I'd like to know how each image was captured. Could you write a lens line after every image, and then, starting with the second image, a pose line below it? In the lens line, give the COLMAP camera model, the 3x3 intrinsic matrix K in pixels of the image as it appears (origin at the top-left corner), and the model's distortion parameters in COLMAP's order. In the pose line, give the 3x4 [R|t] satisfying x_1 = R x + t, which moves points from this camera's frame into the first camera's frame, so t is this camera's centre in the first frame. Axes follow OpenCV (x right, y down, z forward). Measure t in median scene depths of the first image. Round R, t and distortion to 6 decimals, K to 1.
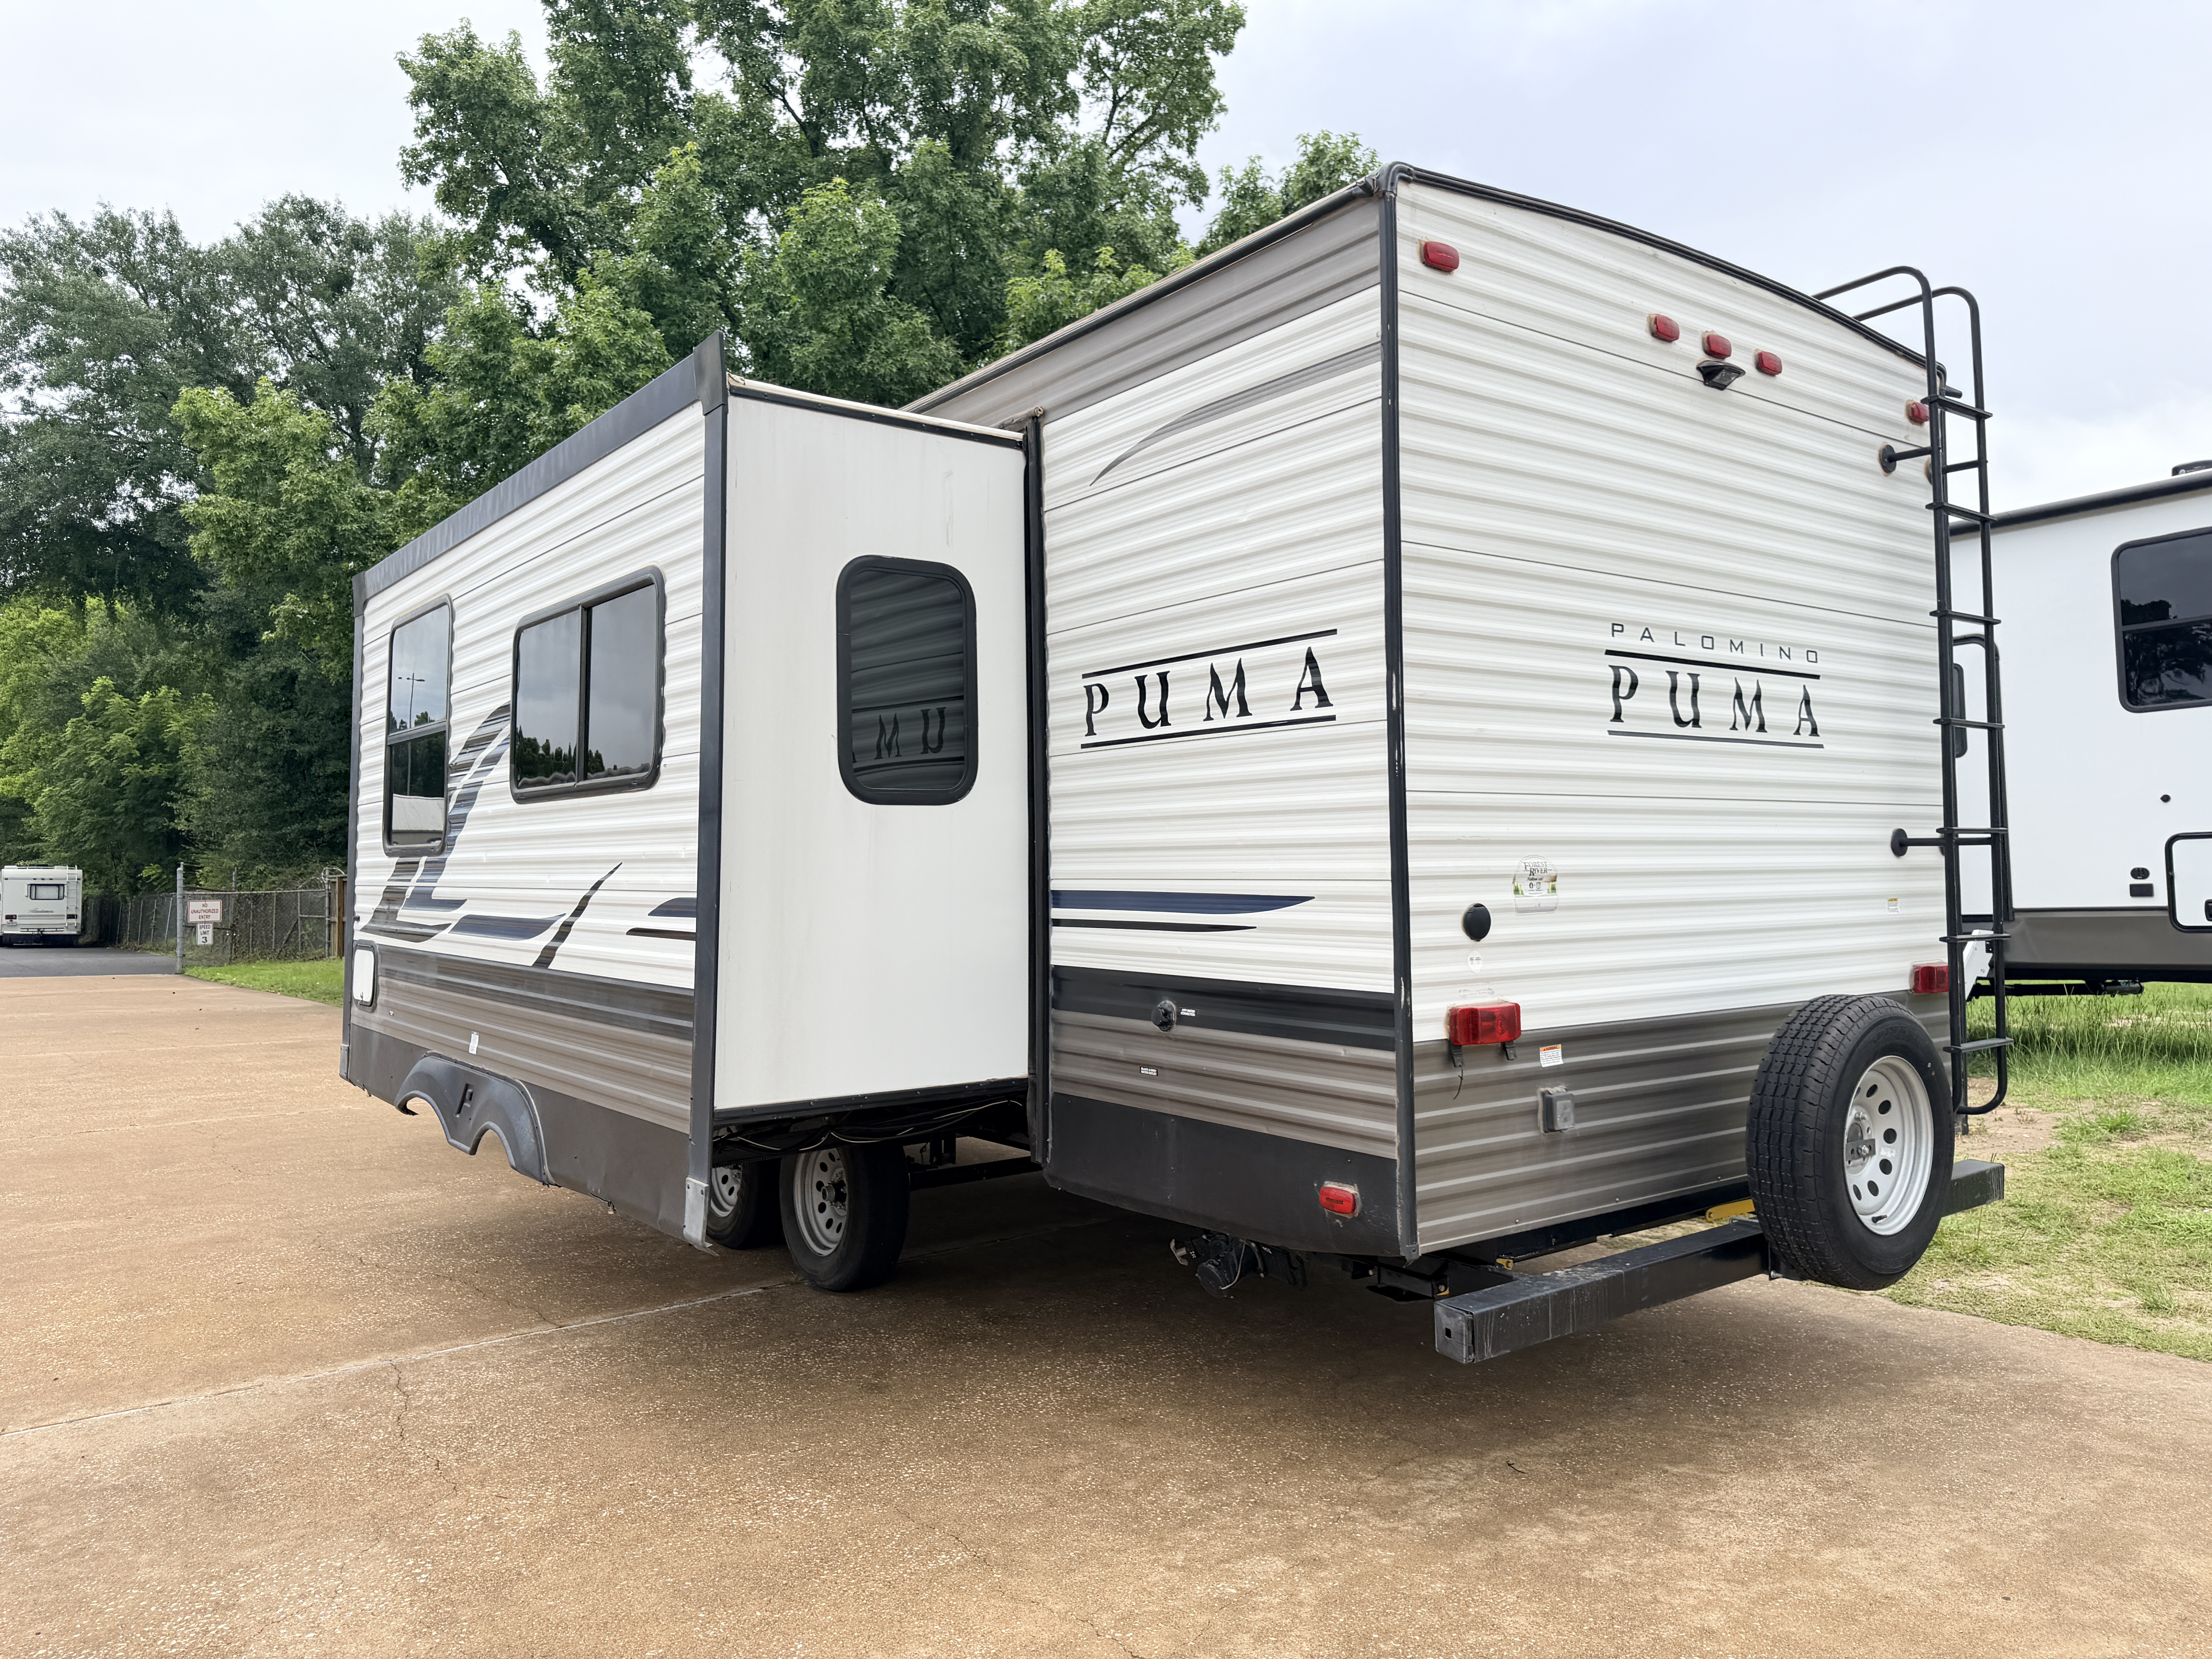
lens RADIAL K [[1530.1, 0, 1106.0], [0, 1530.1, 829.5], [0, 0, 1]] dist [0.044824, -0.064441]
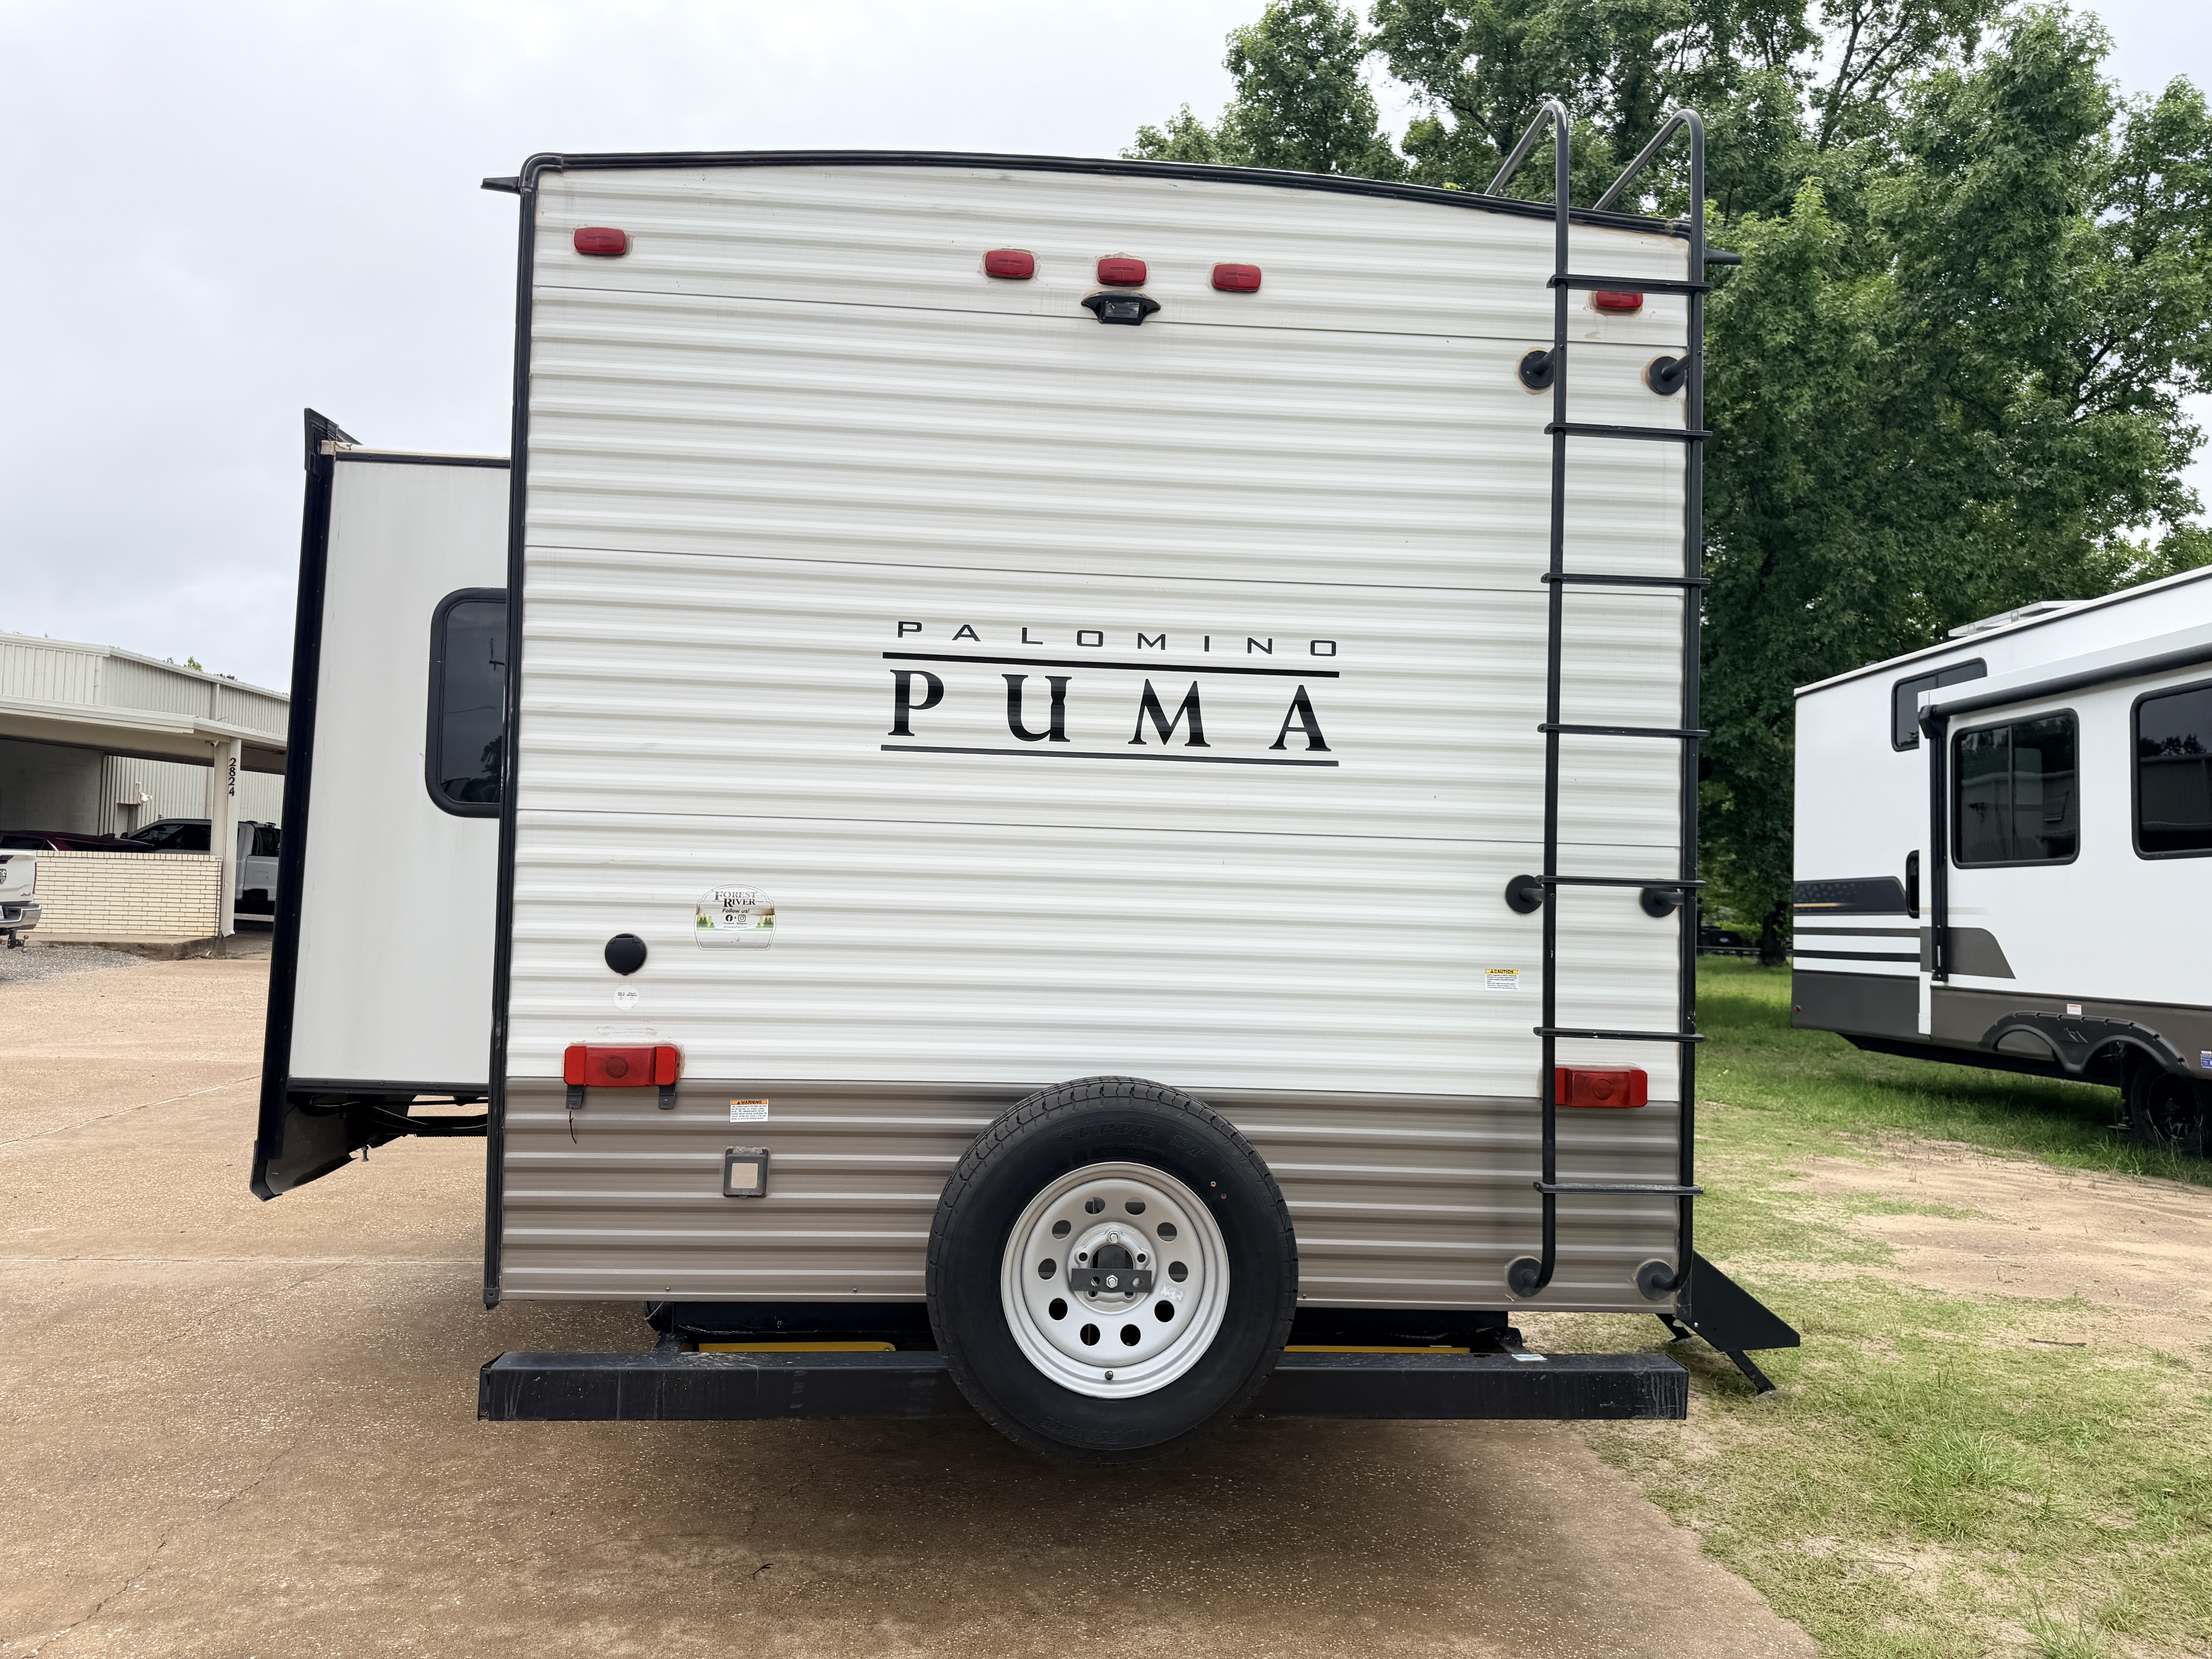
lens RADIAL K [[1511.8, 0, 1007.9], [0, 1511.8, 831.2], [0, 0, 1]] dist [0.054467, -0.063297]
pose [[0.845865, 0.022351, -0.532928, 0.839032], [-0.028947, 0.999573, -0.004022, -0.014707], [0.532611, 0.018829, 0.846151, 0.316917]]
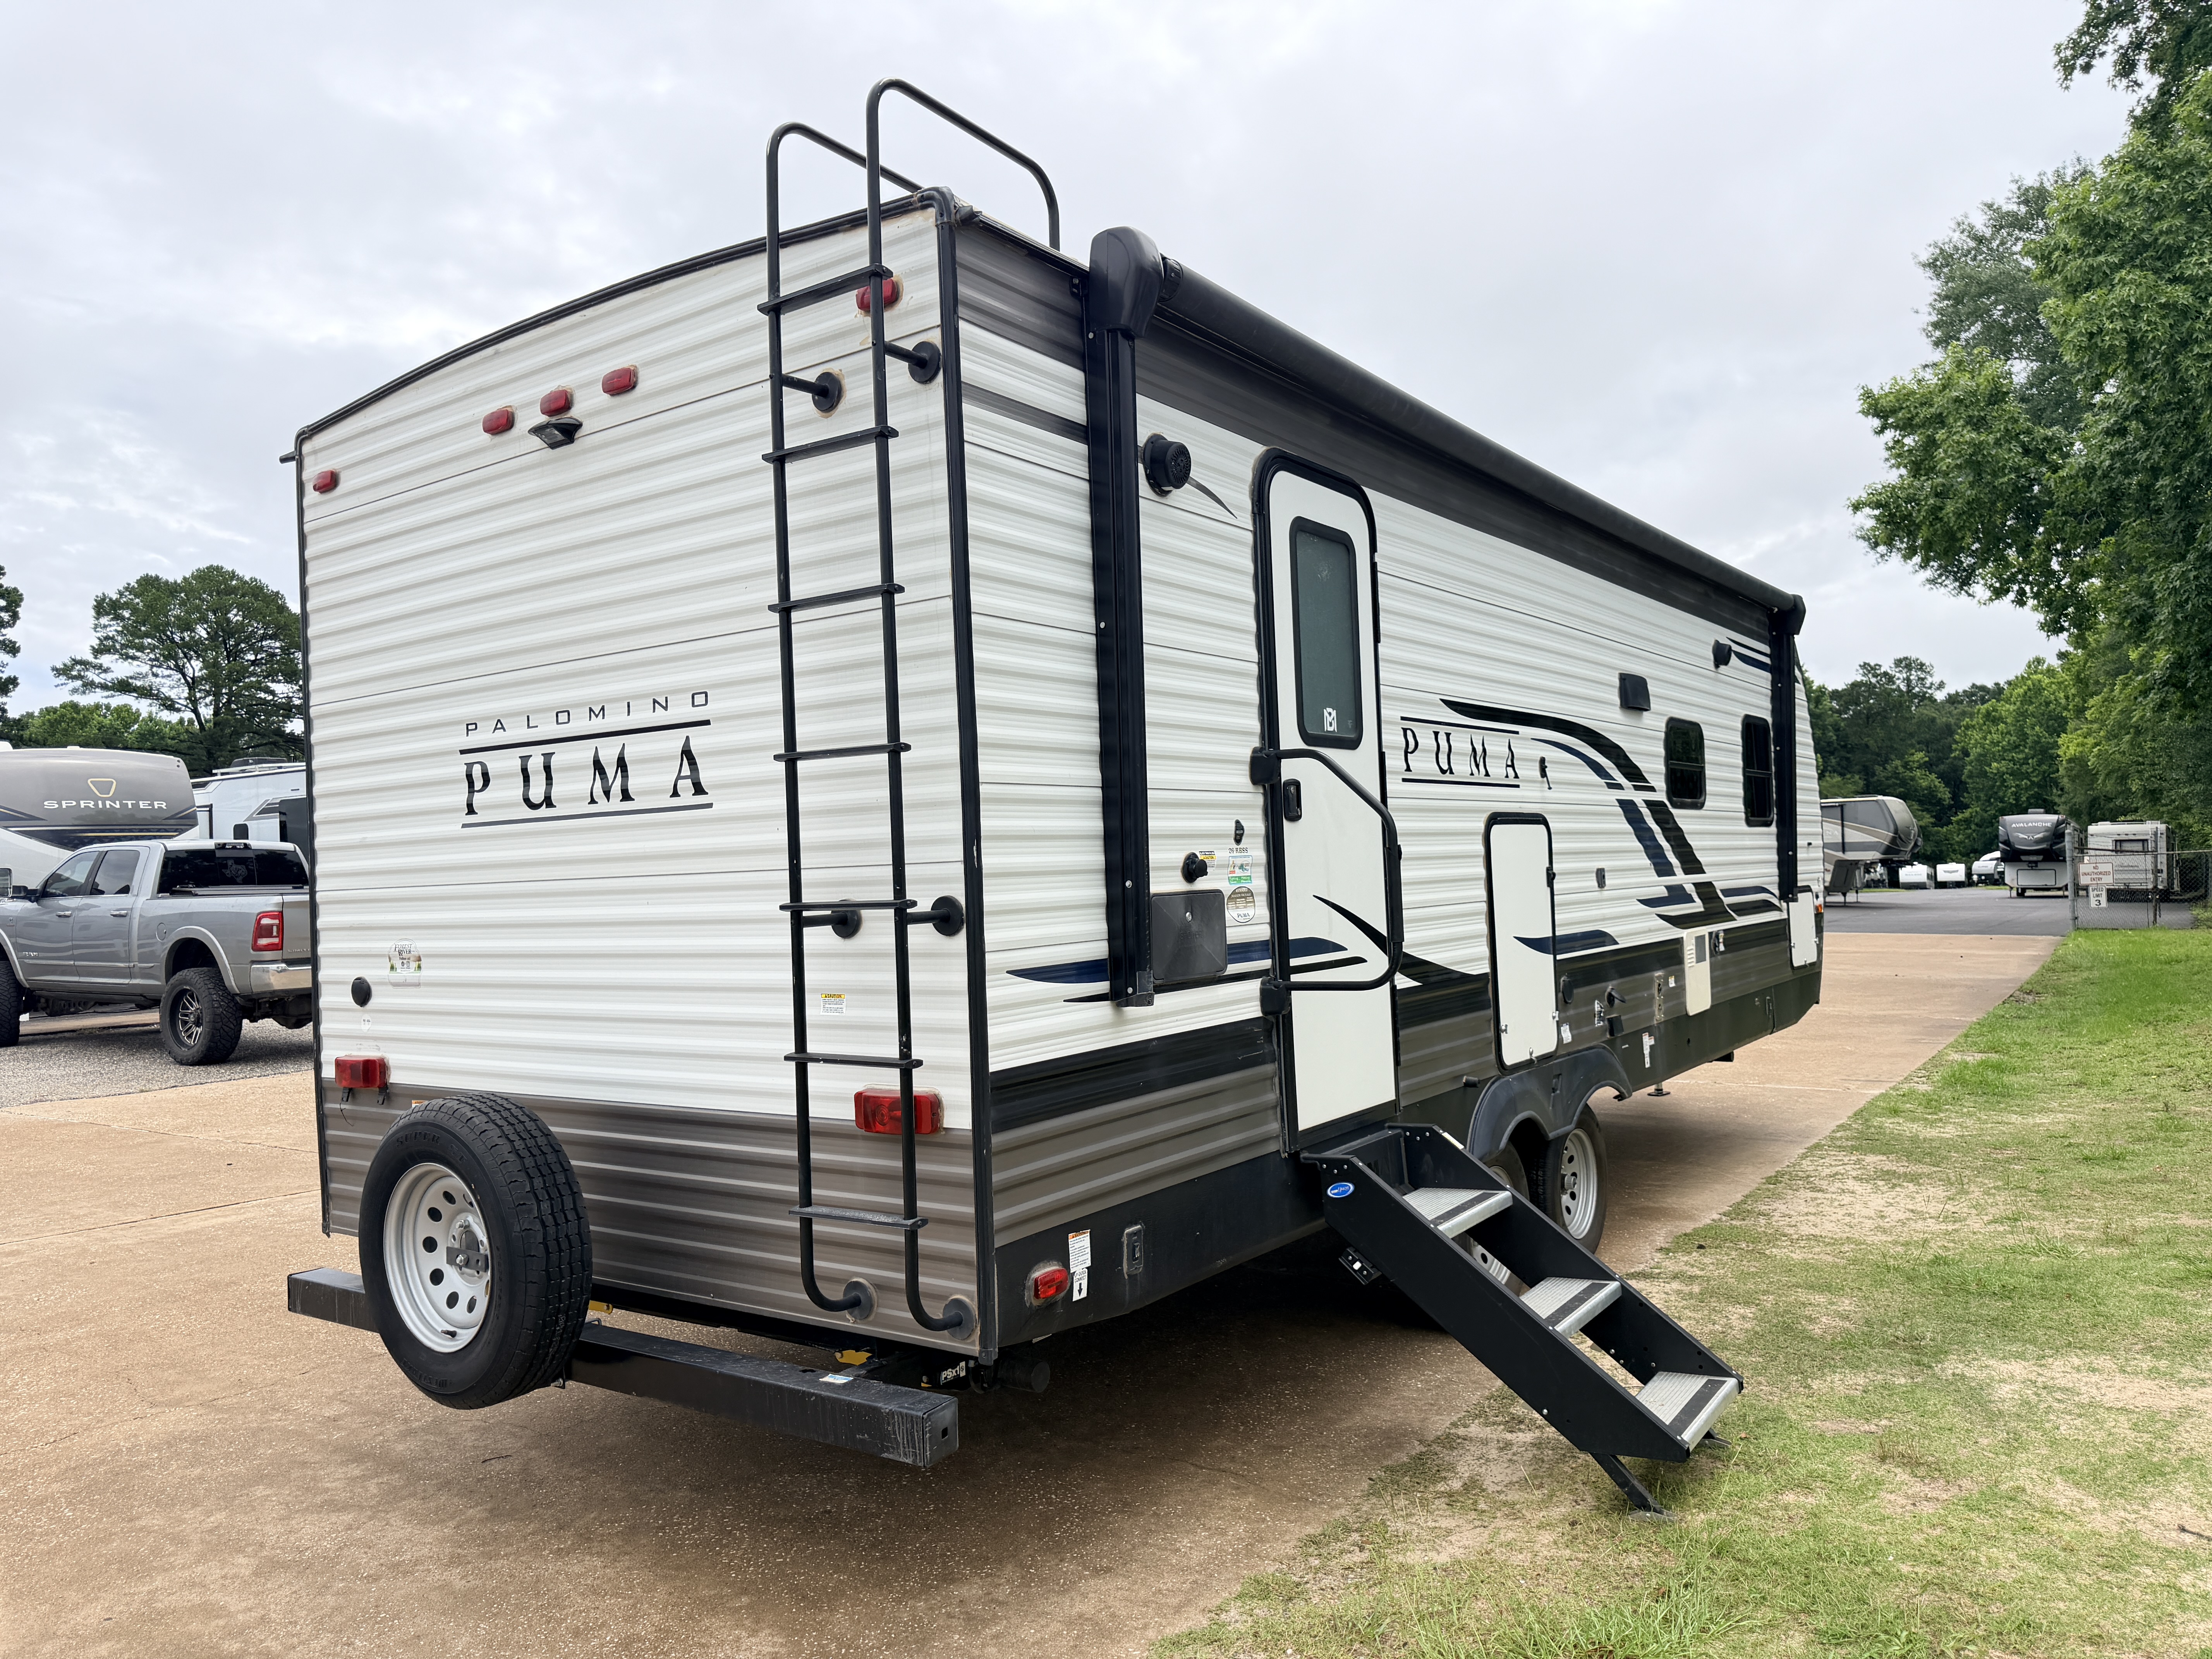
lens RADIAL K [[1522.4, 0, 1084.7], [0, 1522.4, 837.4], [0, 0, 1]] dist [0.021361, -0.033056]
pose [[0.324061, -0.015550, -0.945908, 1.493319], [0.061423, 0.998101, 0.004635, -0.032880], [0.944040, -0.059603, 0.324401, 1.061478]]
